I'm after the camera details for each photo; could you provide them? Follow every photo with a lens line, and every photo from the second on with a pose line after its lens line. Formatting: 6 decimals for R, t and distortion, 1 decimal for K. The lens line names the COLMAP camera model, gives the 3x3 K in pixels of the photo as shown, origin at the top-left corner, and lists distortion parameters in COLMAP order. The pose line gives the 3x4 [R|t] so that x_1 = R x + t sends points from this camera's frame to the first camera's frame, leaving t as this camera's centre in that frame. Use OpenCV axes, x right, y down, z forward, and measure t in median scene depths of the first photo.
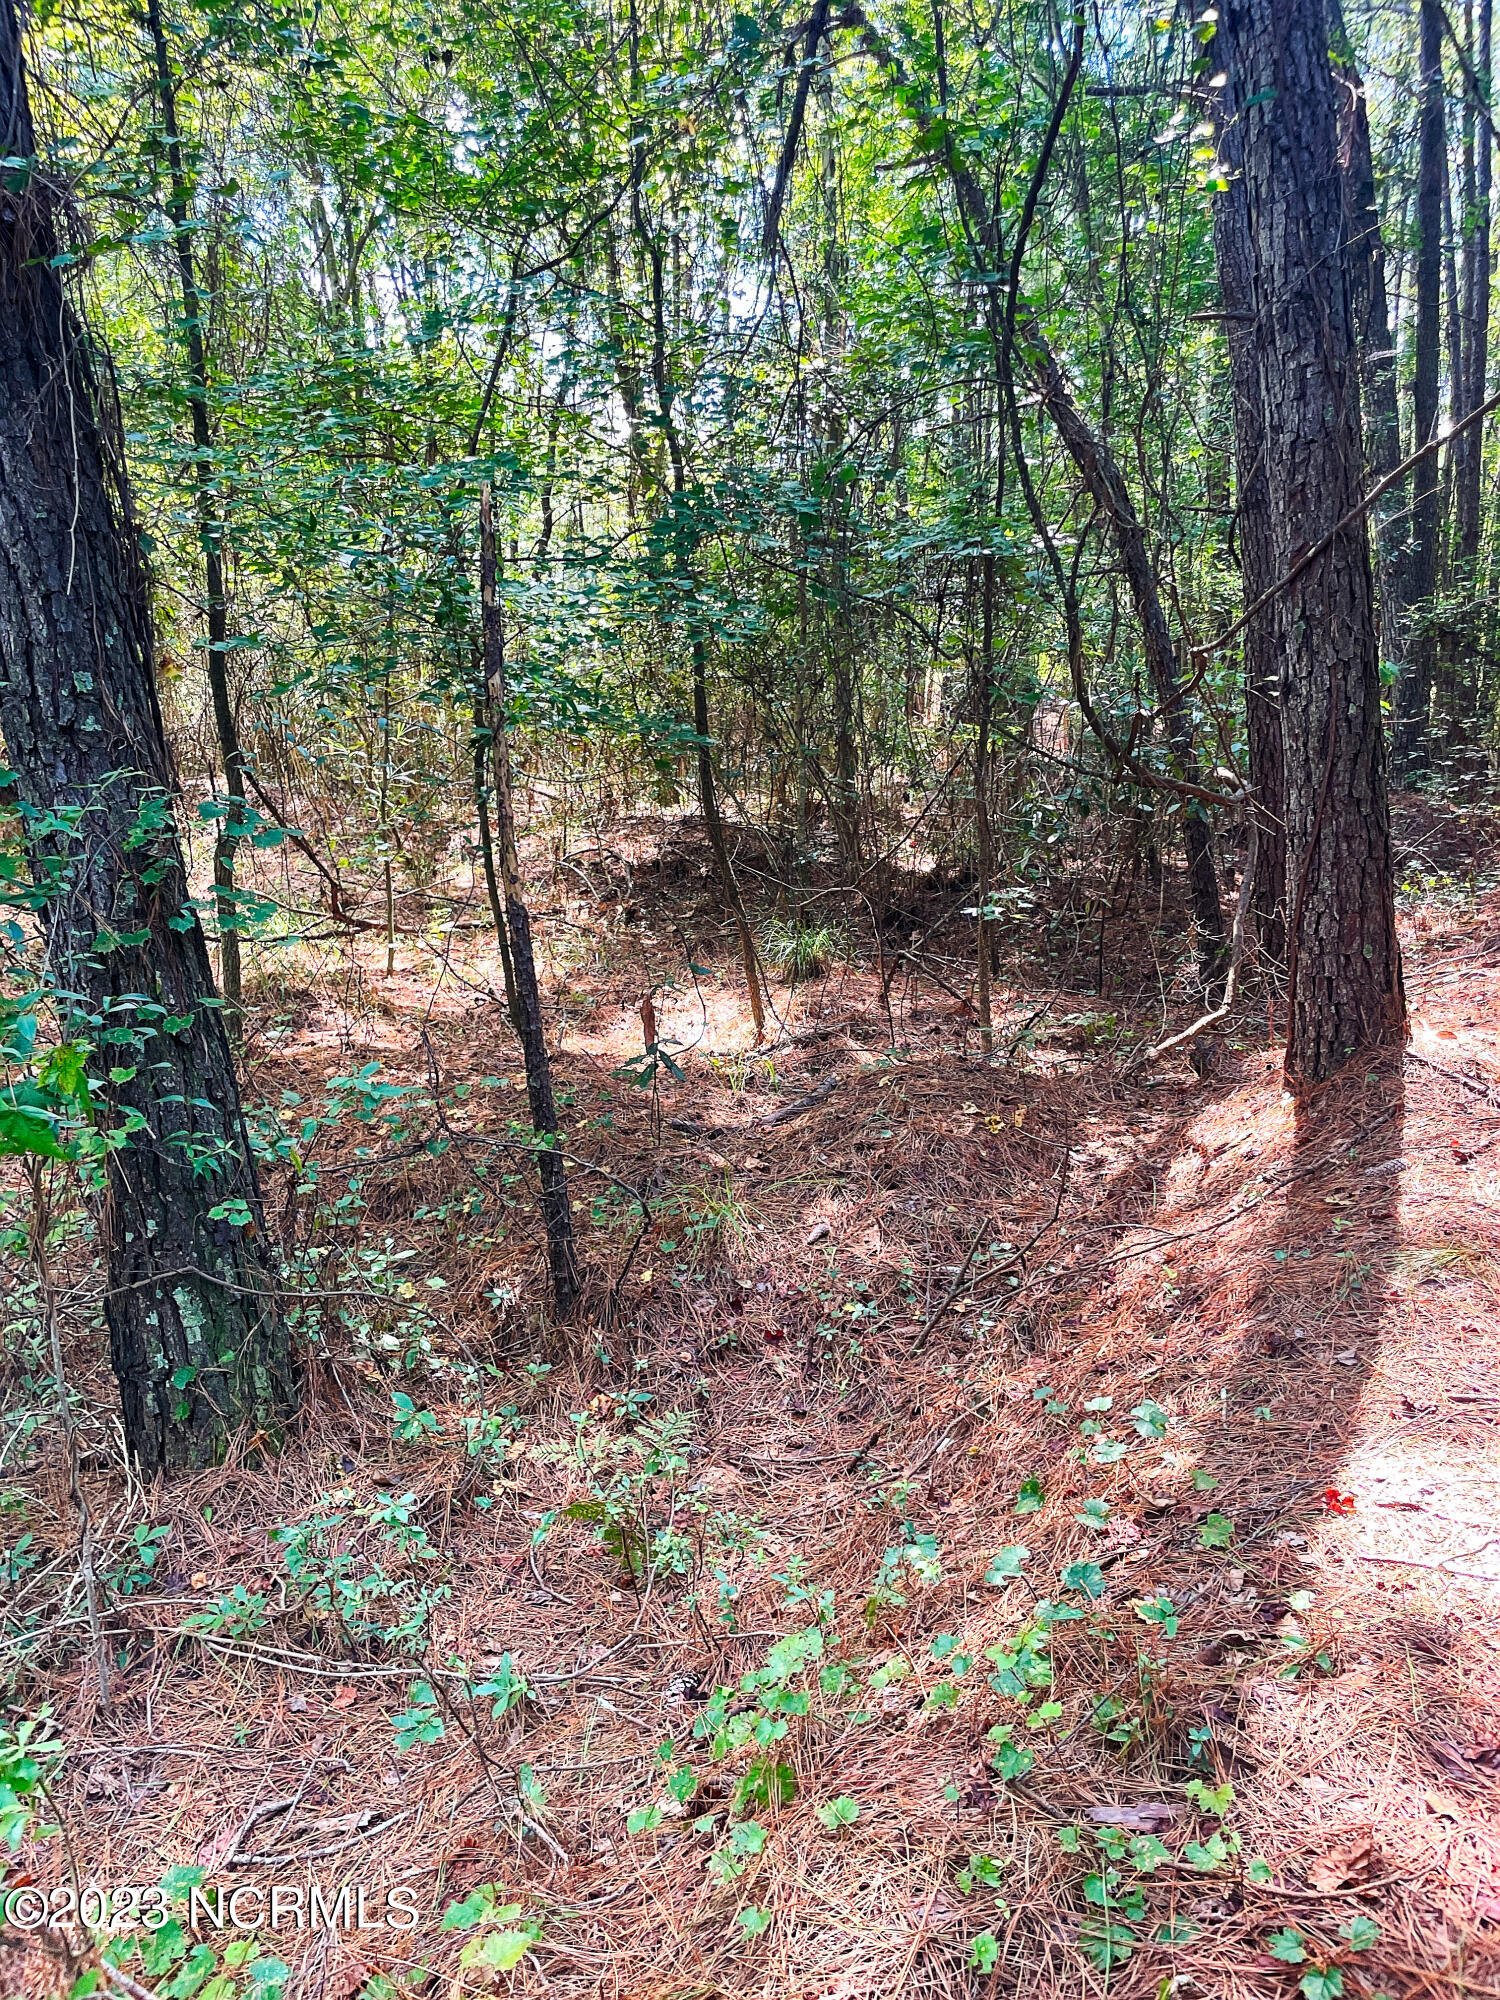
lens RADIAL K [[1525.2, 0, 727.4], [0, 1525.2, 985.3], [0, 0, 1]] dist [0.094590, -0.135155]
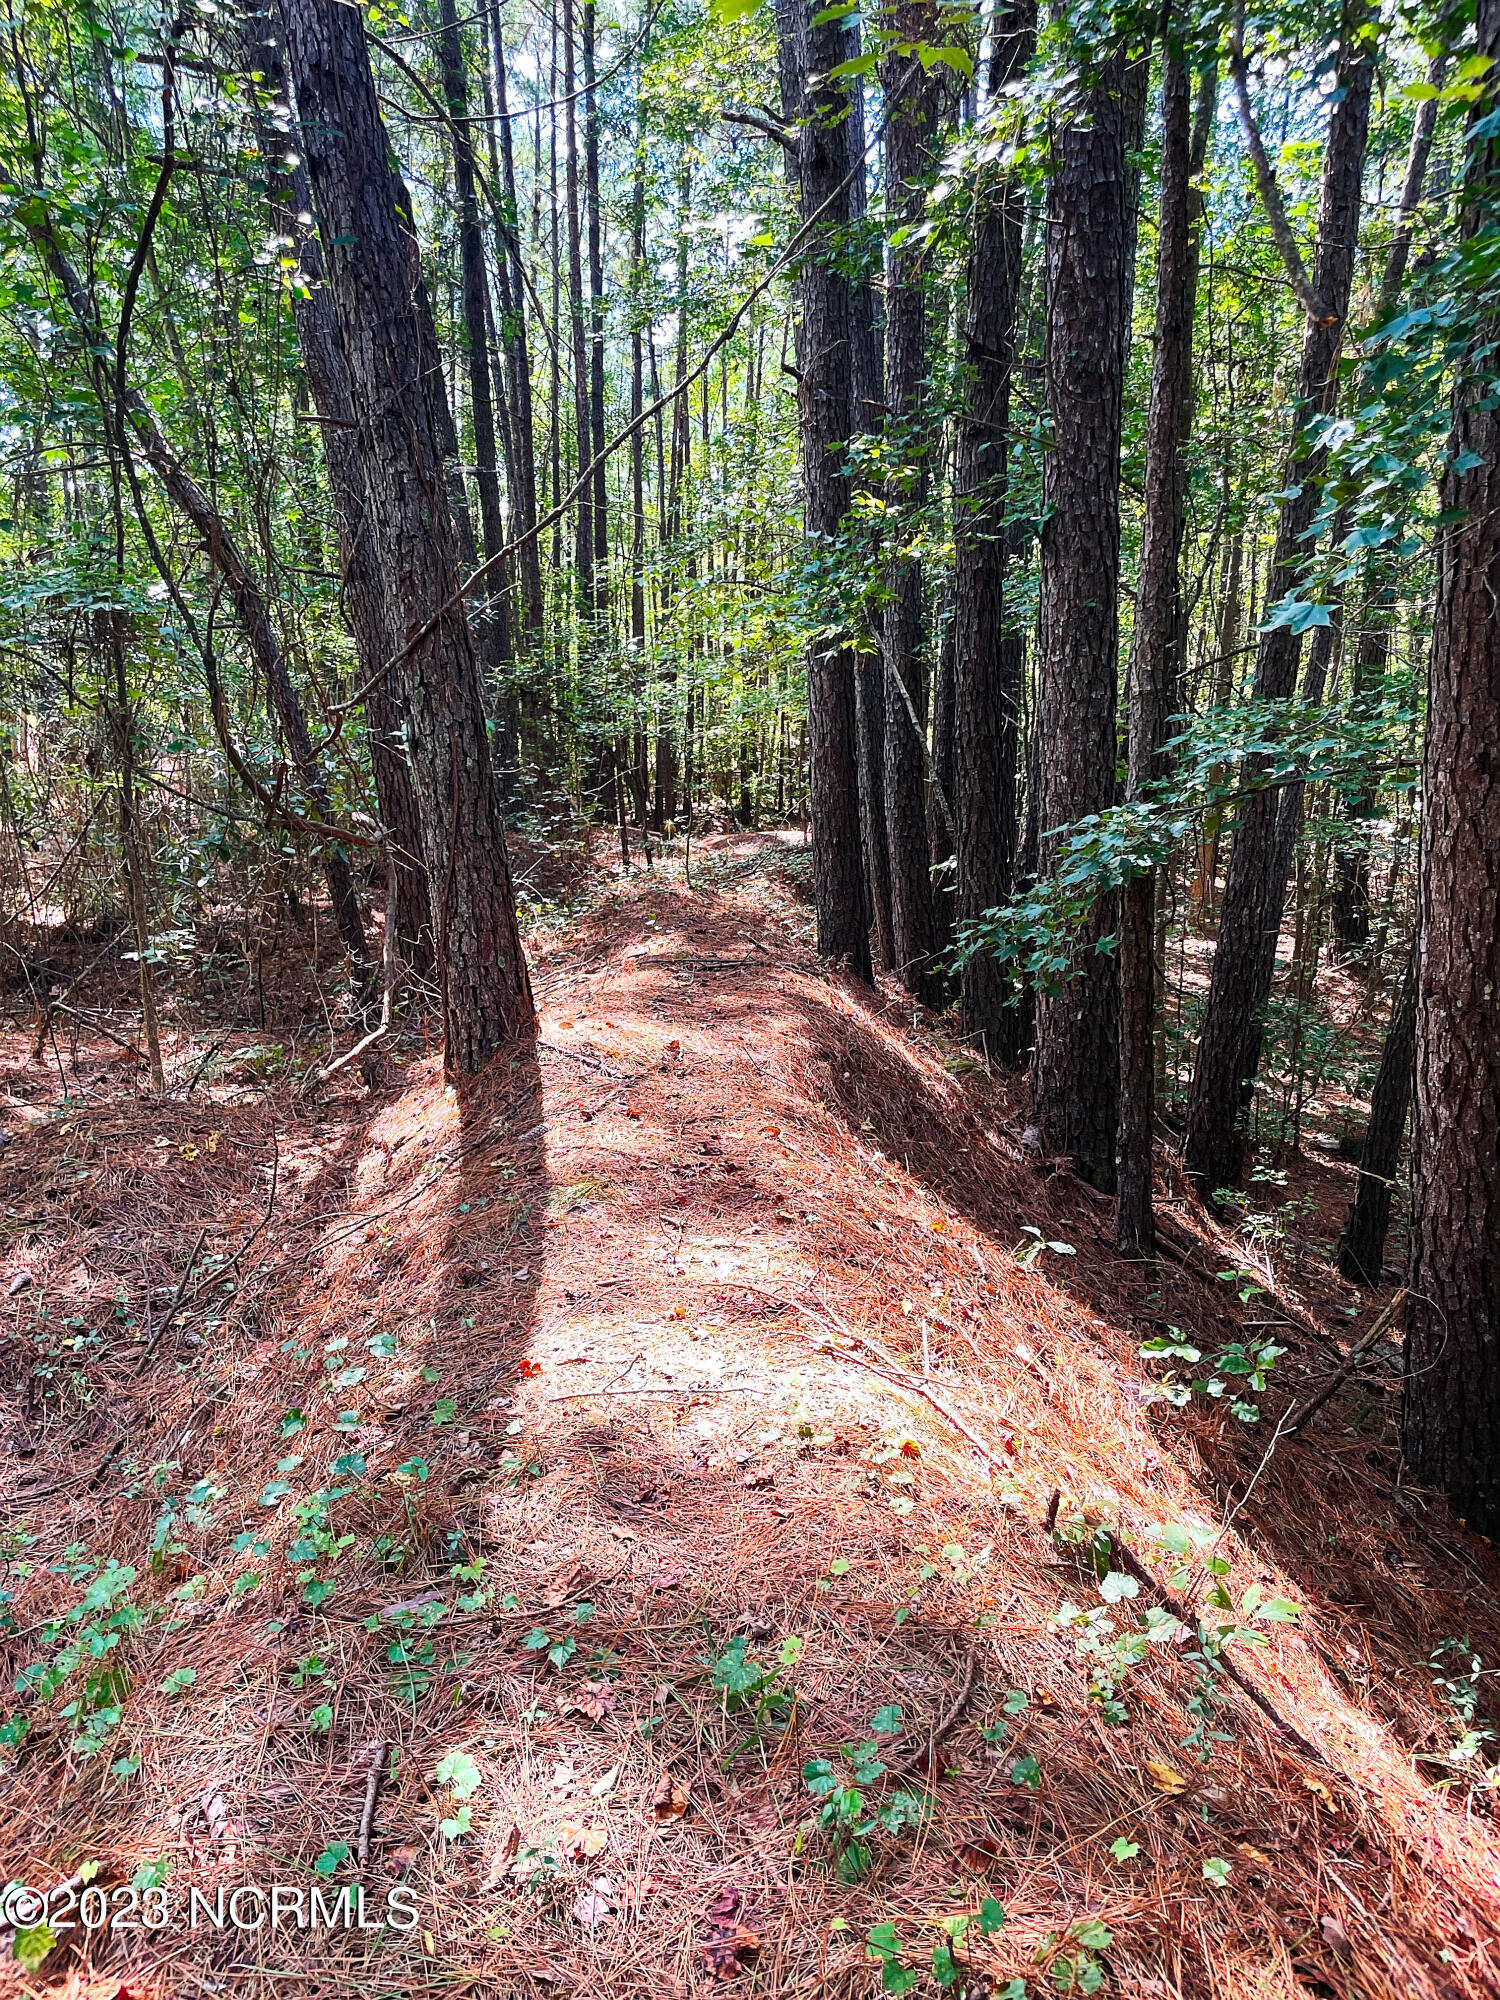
lens RADIAL K [[1525.2, 0, 727.4], [0, 1525.2, 985.3], [0, 0, 1]] dist [0.094590, -0.135155]
pose [[0.849358, -0.080046, 0.521713, -0.058698], [0.095301, 0.995446, -0.002421, 0.015682], [-0.519143, 0.051776, 0.853118, -0.107622]]
